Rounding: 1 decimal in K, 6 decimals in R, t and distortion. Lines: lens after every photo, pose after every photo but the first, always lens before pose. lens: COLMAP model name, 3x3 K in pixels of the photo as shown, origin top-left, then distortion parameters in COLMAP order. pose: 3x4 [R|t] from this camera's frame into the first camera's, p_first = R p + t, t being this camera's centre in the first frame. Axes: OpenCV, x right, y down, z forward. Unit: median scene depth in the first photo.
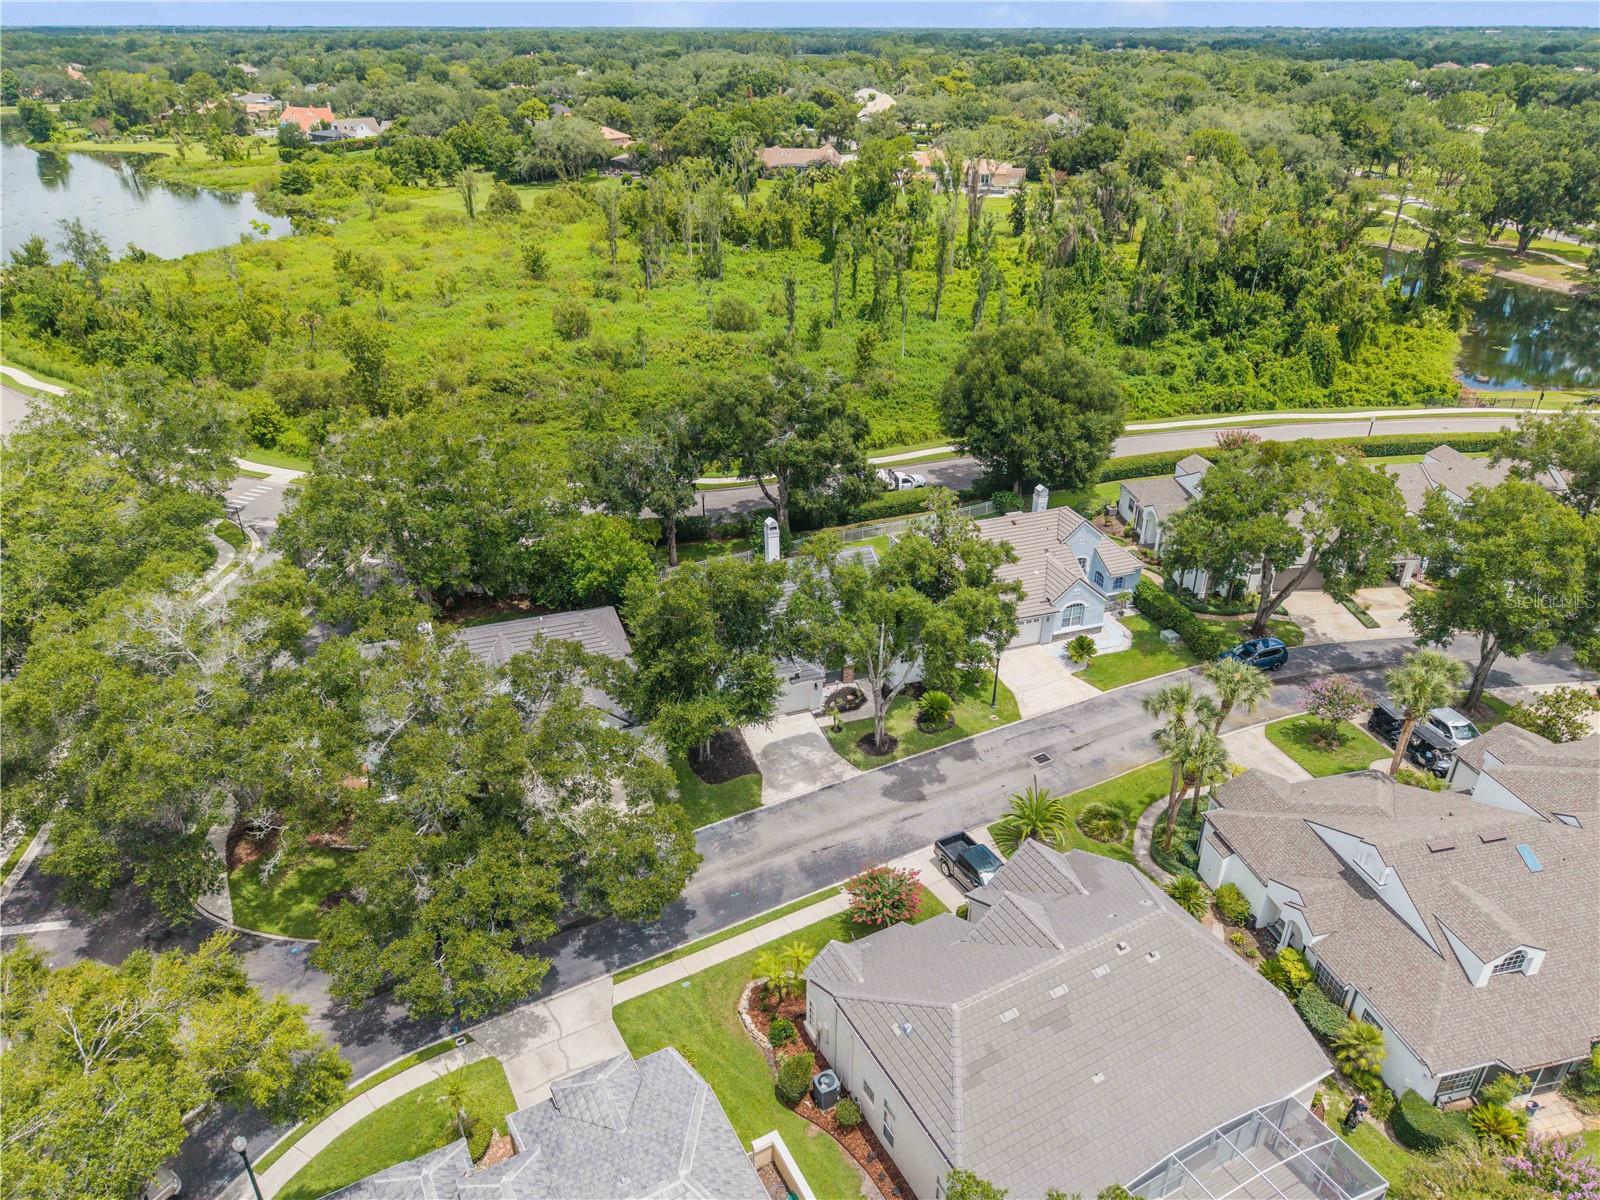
lens RADIAL K [[1075.2, 0, 807.3], [0, 1075.2, 594.3], [0, 0, 1]] dist [0.006584, -0.007439]
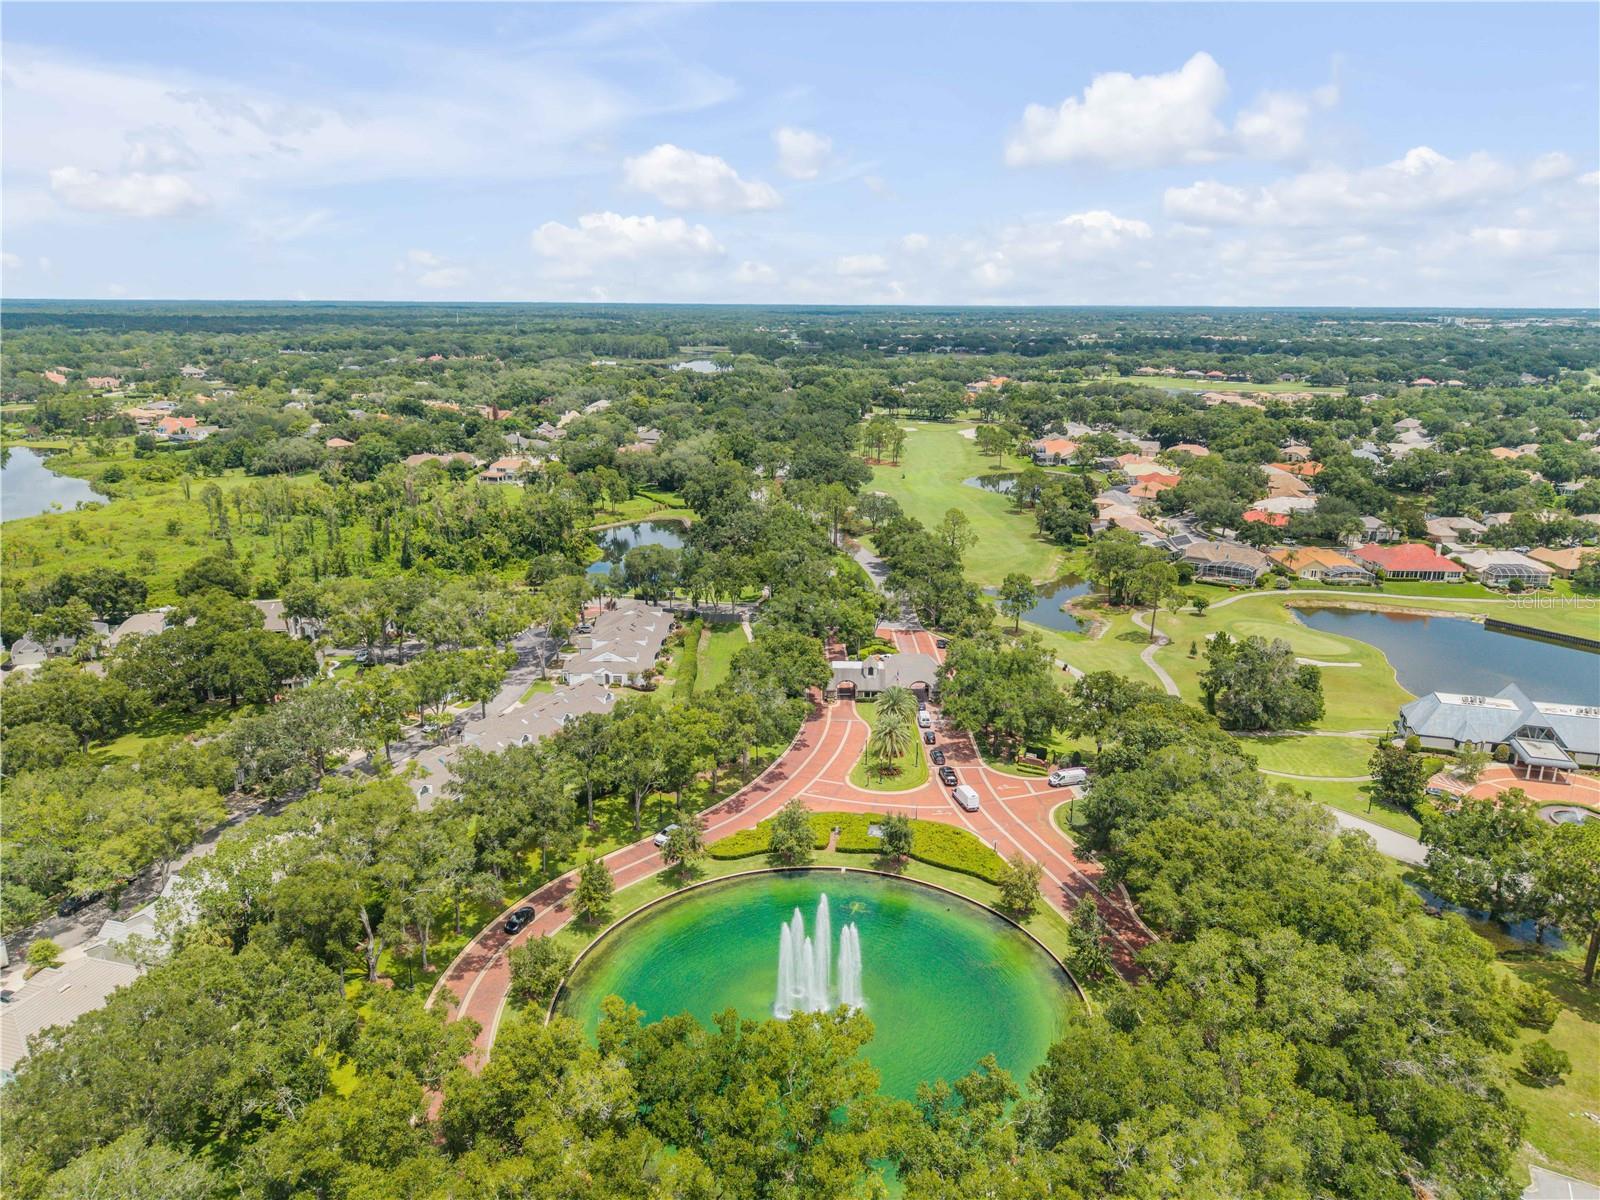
lens RADIAL K [[1075.2, 0, 796.8], [0, 1075.2, 597.2], [0, 0, 1]] dist [0.006584, -0.007439]
pose [[0.999990, 0.004157, -0.001523, 1.924171], [-0.004388, 0.976480, -0.215563, 0.509821], [0.000591, 0.215567, 0.976489, -1.927771]]
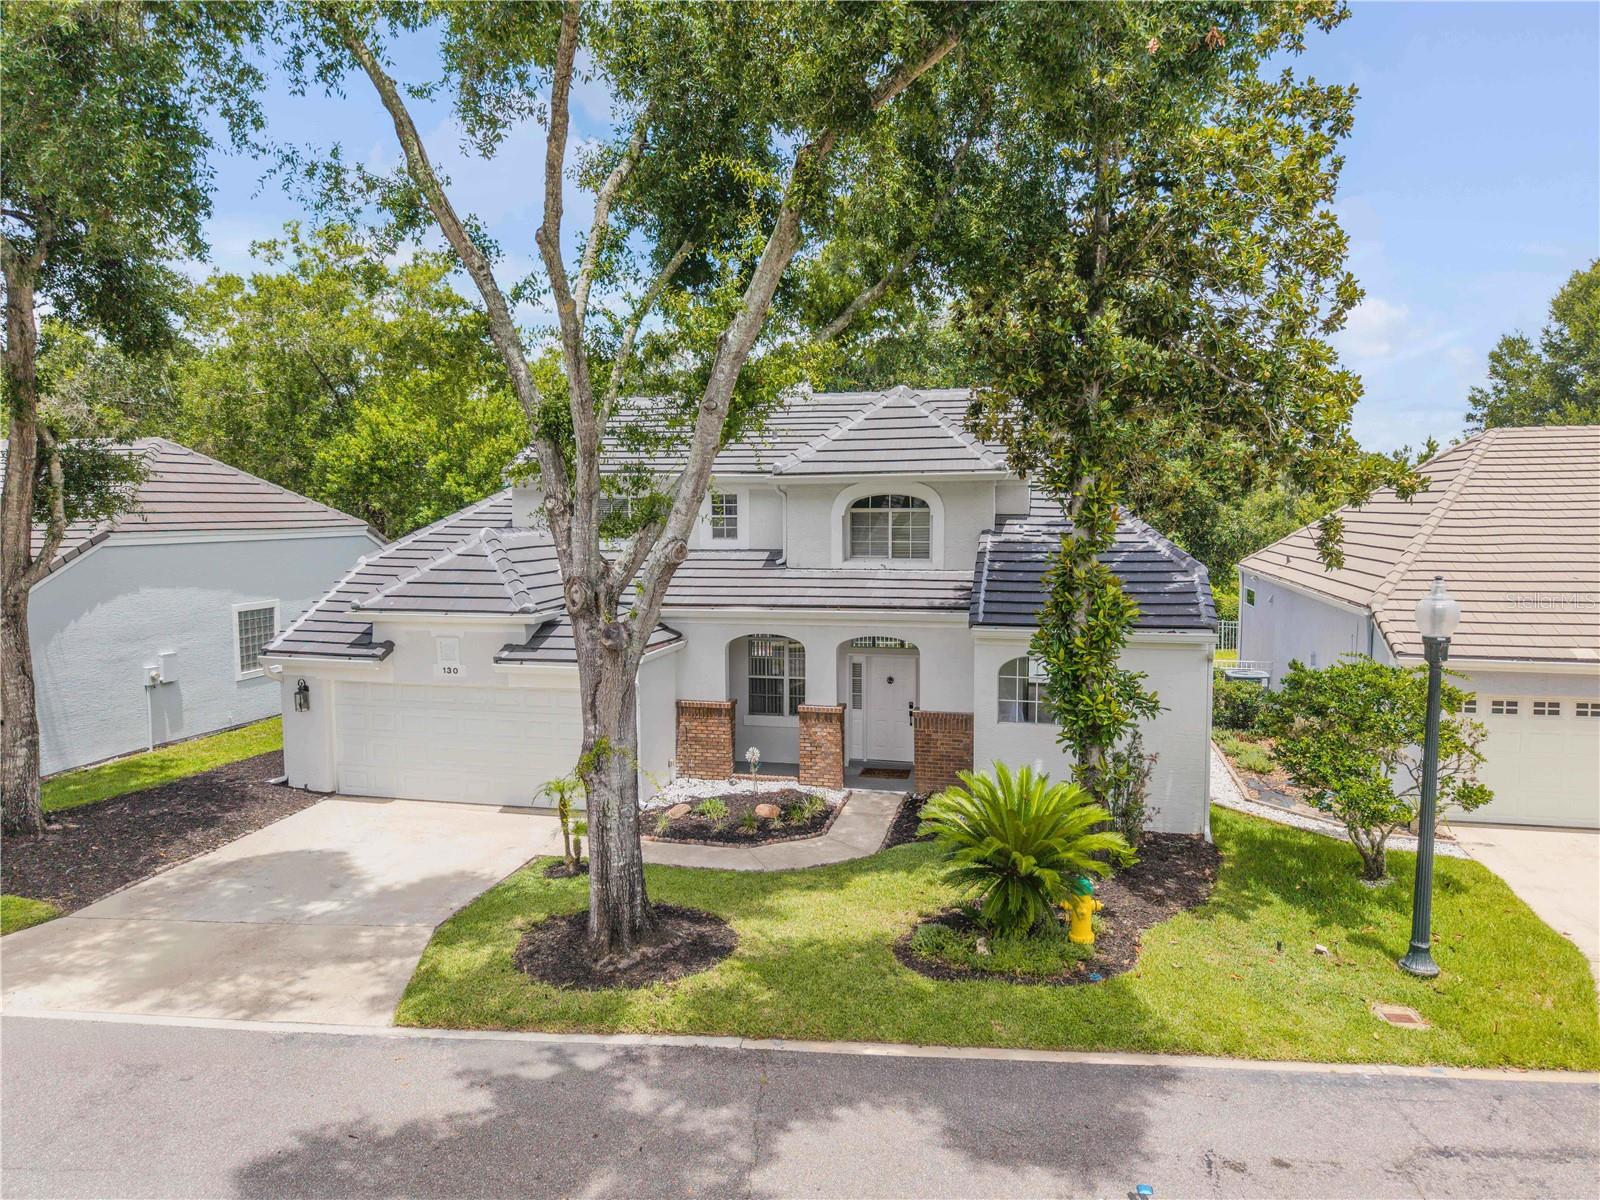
lens RADIAL K [[1075.2, 0, 808.4], [0, 1075.2, 593.8], [0, 0, 1]] dist [0.006584, -0.007439]
pose [[0.842706, 0.034399, -0.537273, 0.143999], [-0.246216, 0.912103, -0.327789, 0.102954], [0.478773, 0.408515, 0.777105, 0.630222]]
